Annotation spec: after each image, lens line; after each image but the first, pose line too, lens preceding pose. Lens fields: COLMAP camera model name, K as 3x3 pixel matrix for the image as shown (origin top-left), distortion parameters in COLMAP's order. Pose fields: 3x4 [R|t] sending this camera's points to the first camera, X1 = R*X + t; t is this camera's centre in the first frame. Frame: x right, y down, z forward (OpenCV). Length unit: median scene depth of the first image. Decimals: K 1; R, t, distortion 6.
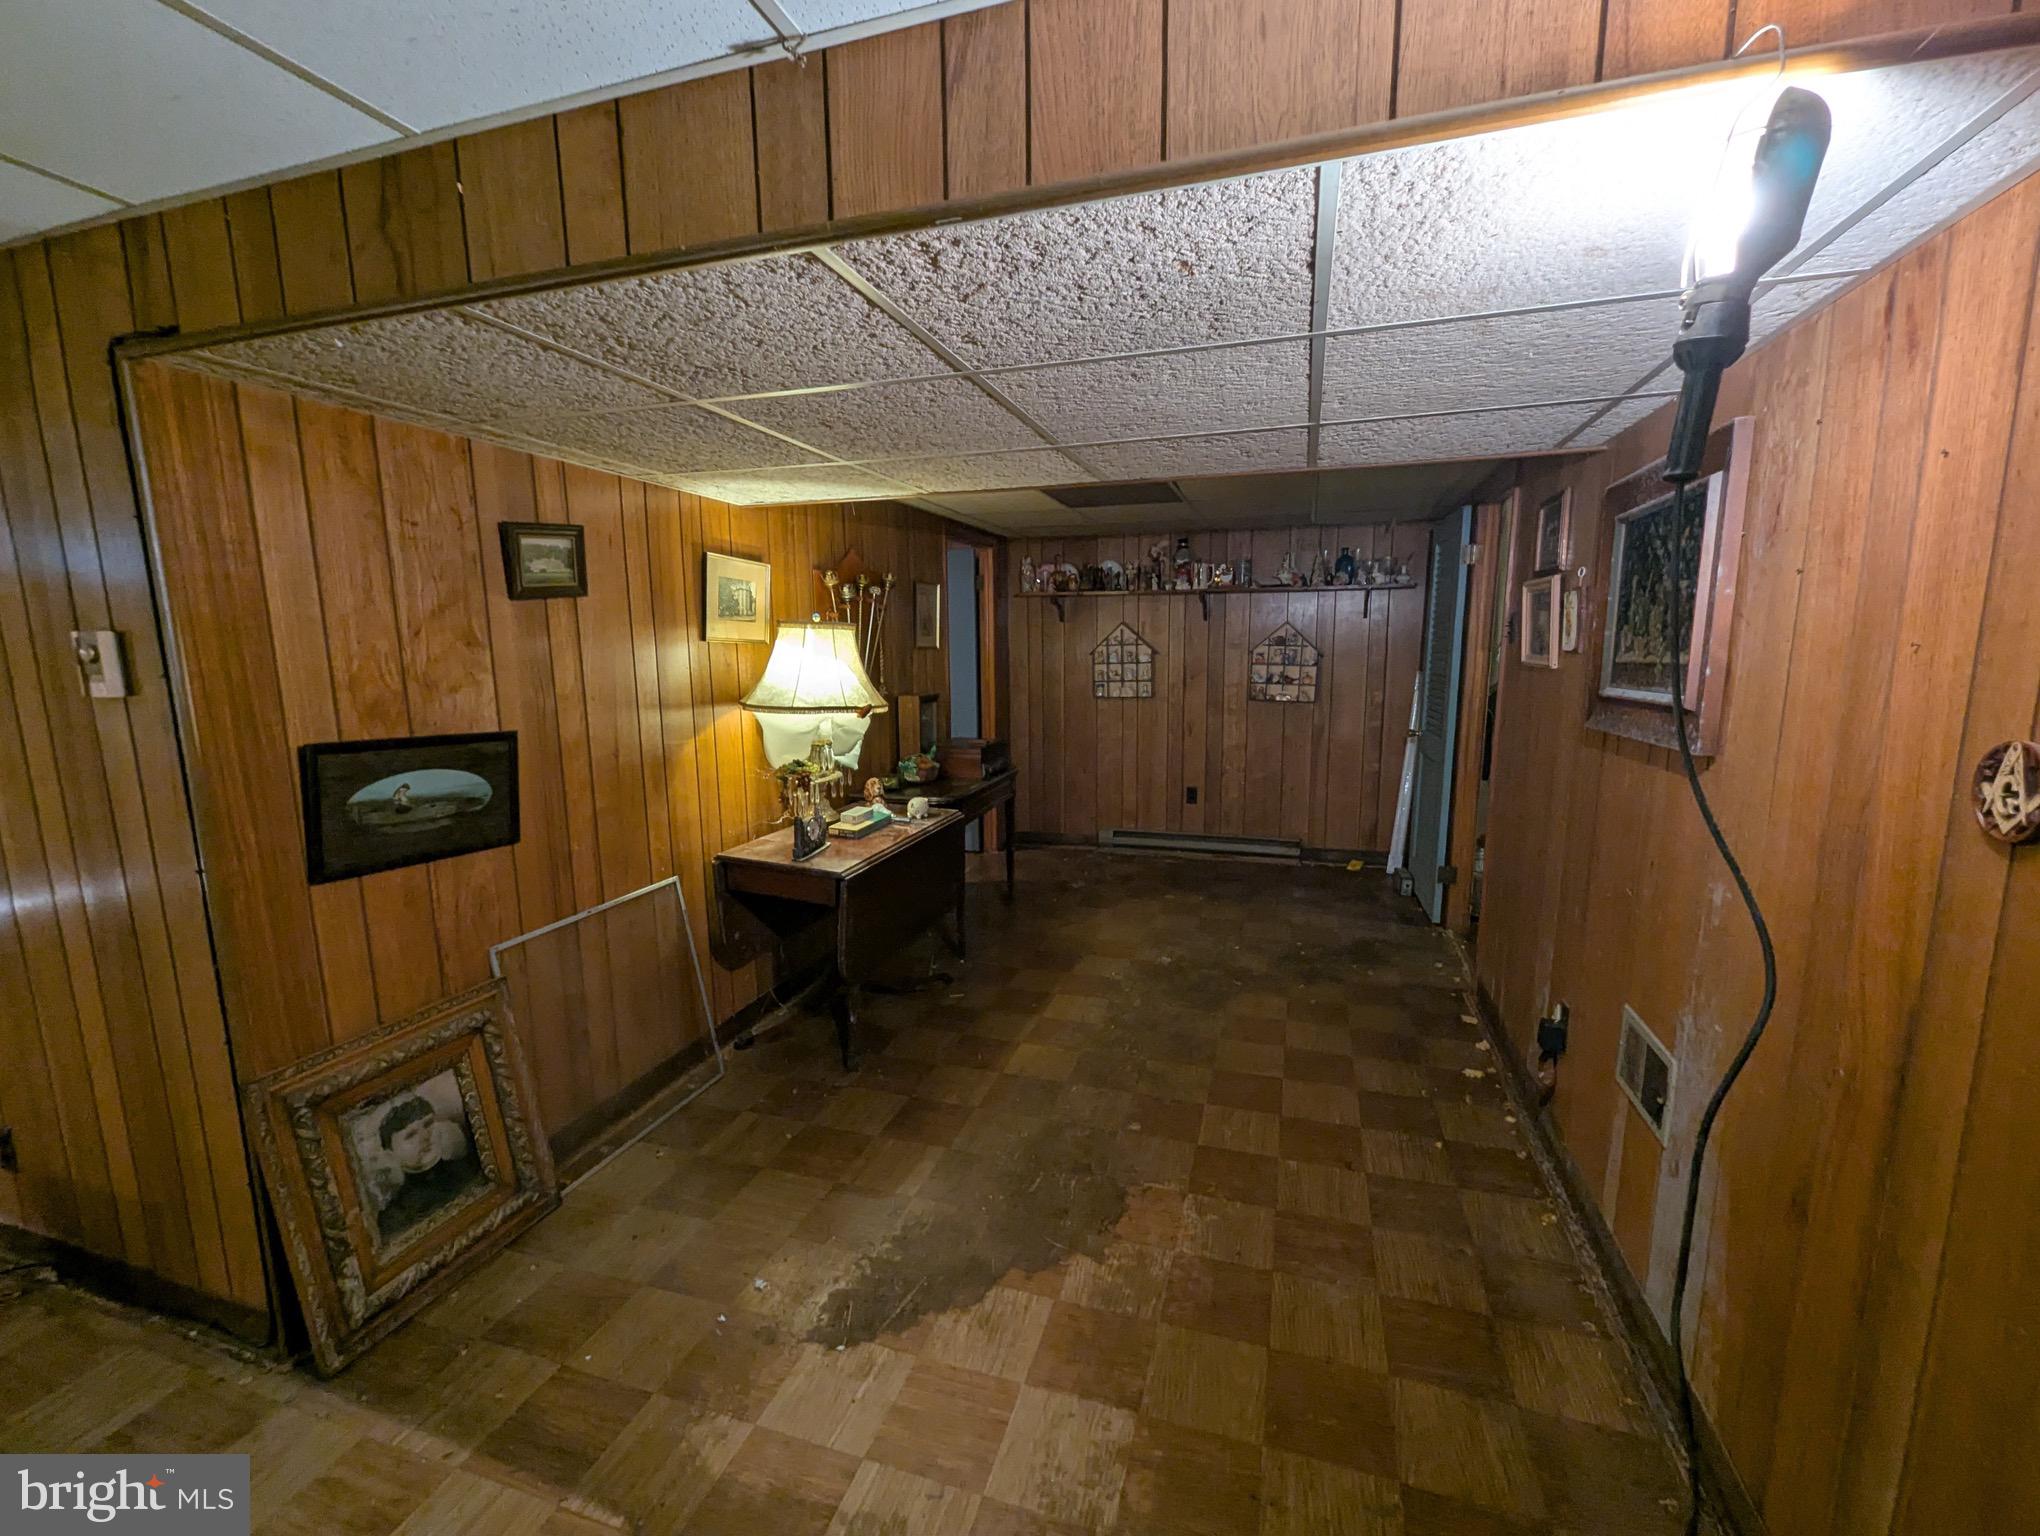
lens RADIAL K [[850.0, 0, 1024.9], [0, 850.0, 776.4], [0, 0, 1]] dist [0.004946, -0.002149]
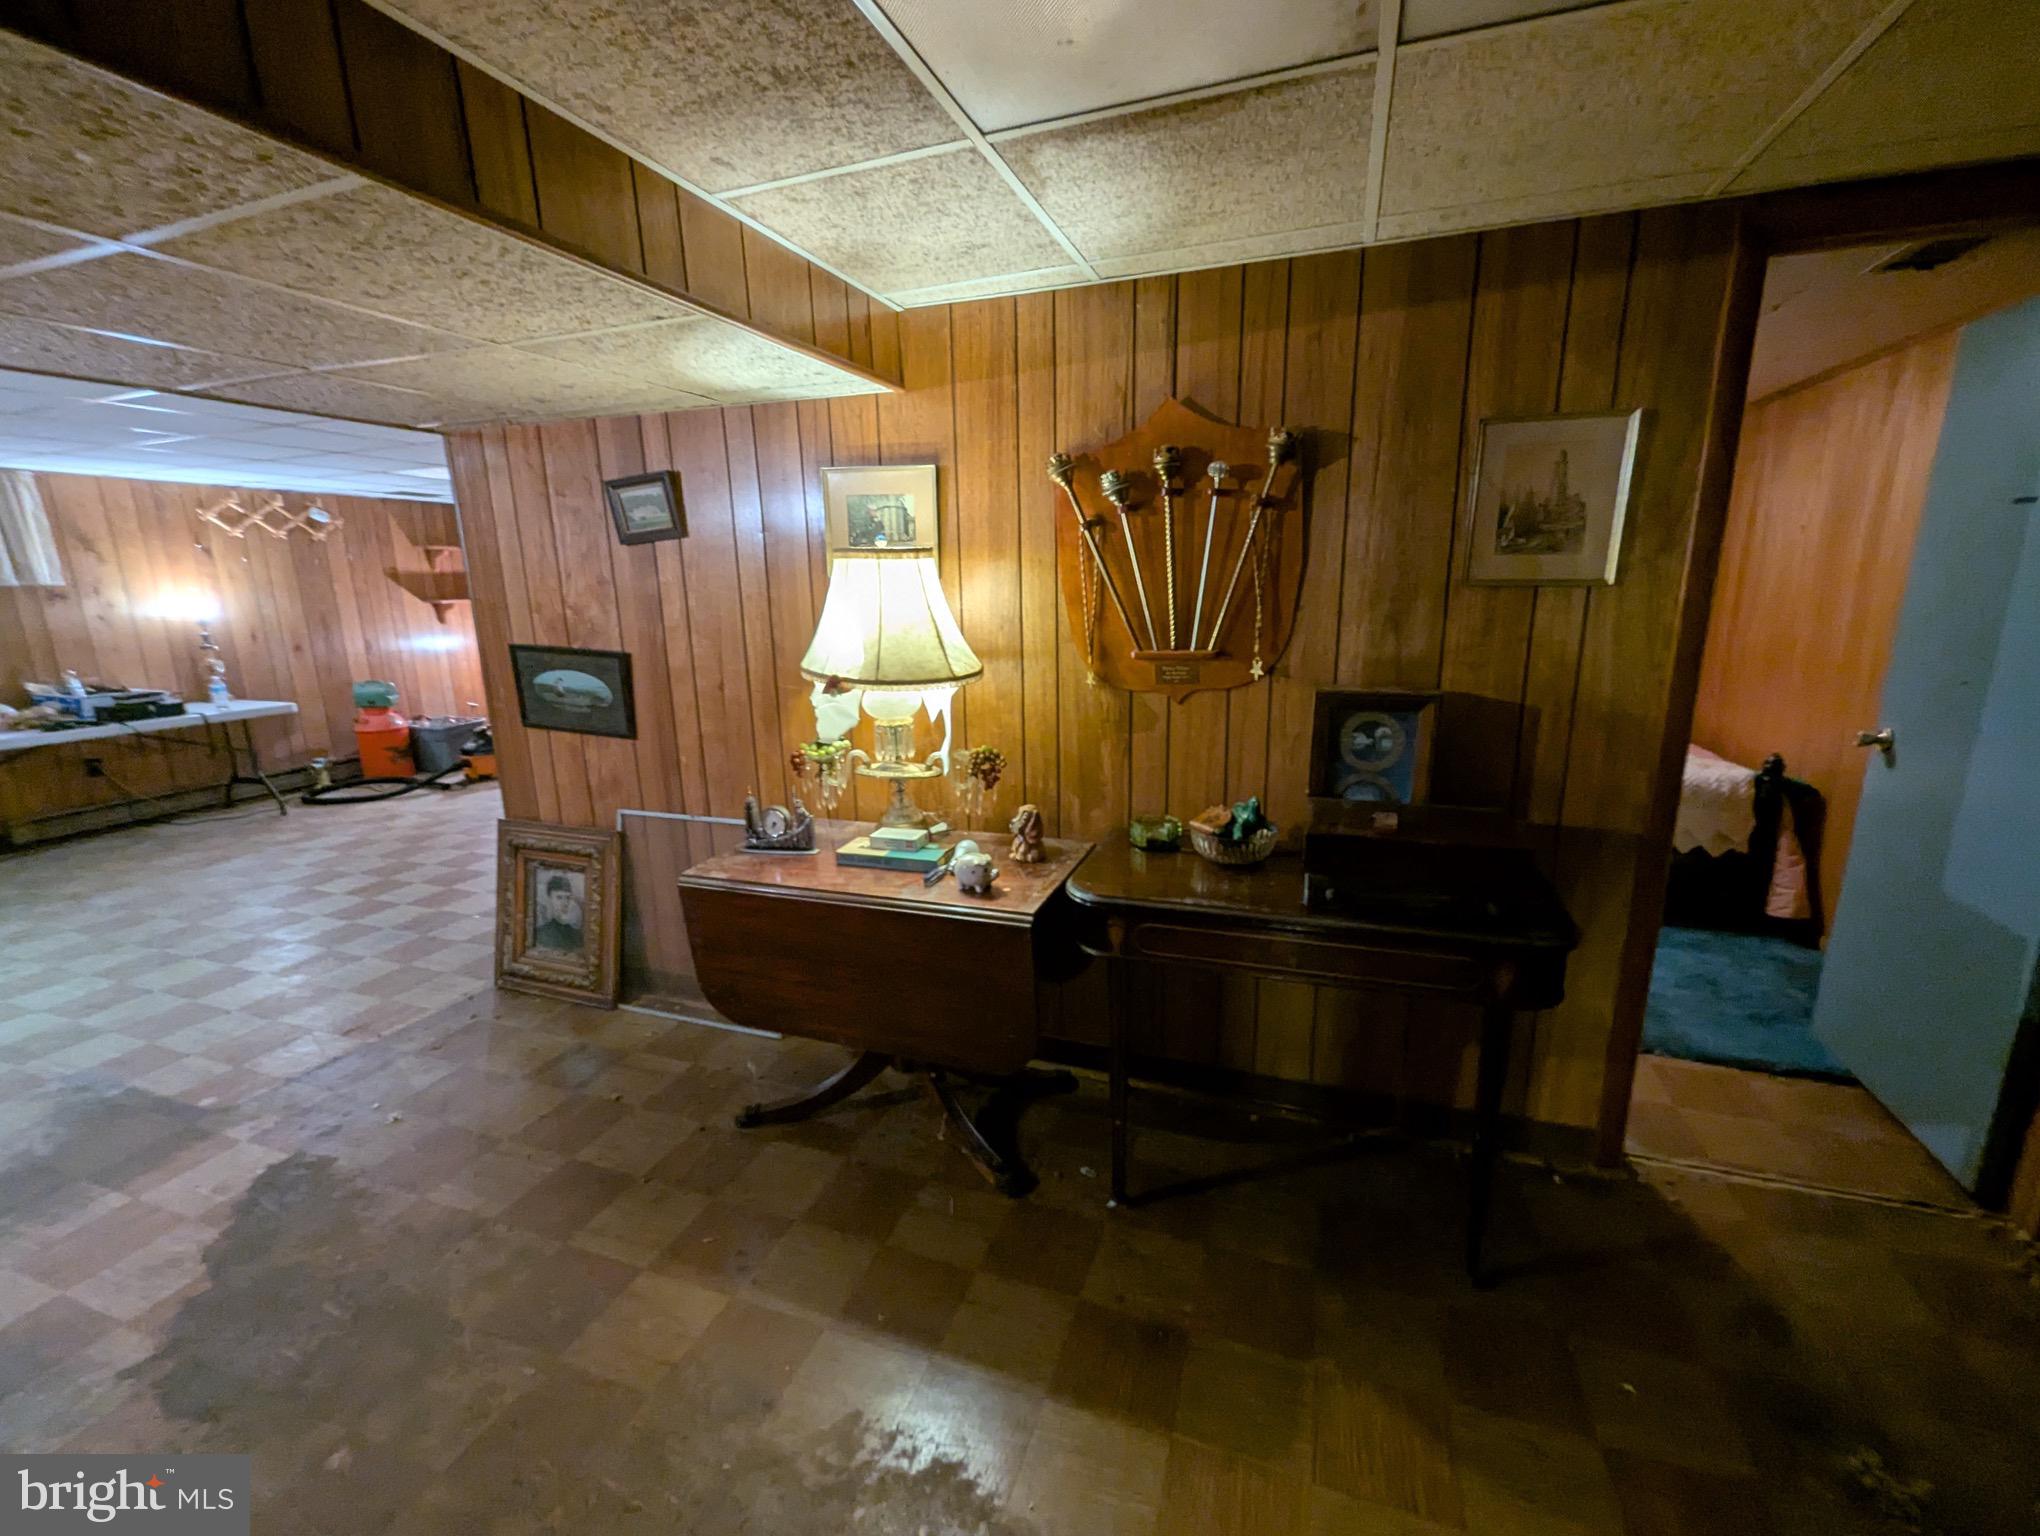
lens RADIAL K [[850.0, 0, 1023.9], [0, 850.0, 773.0], [0, 0, 1]] dist [0.004946, -0.002149]
pose [[-0.027958, 0.244406, -0.969270, 0.679449], [-0.137041, 0.959556, 0.245909, -0.285909], [0.990171, 0.139704, 0.006667, 1.683184]]
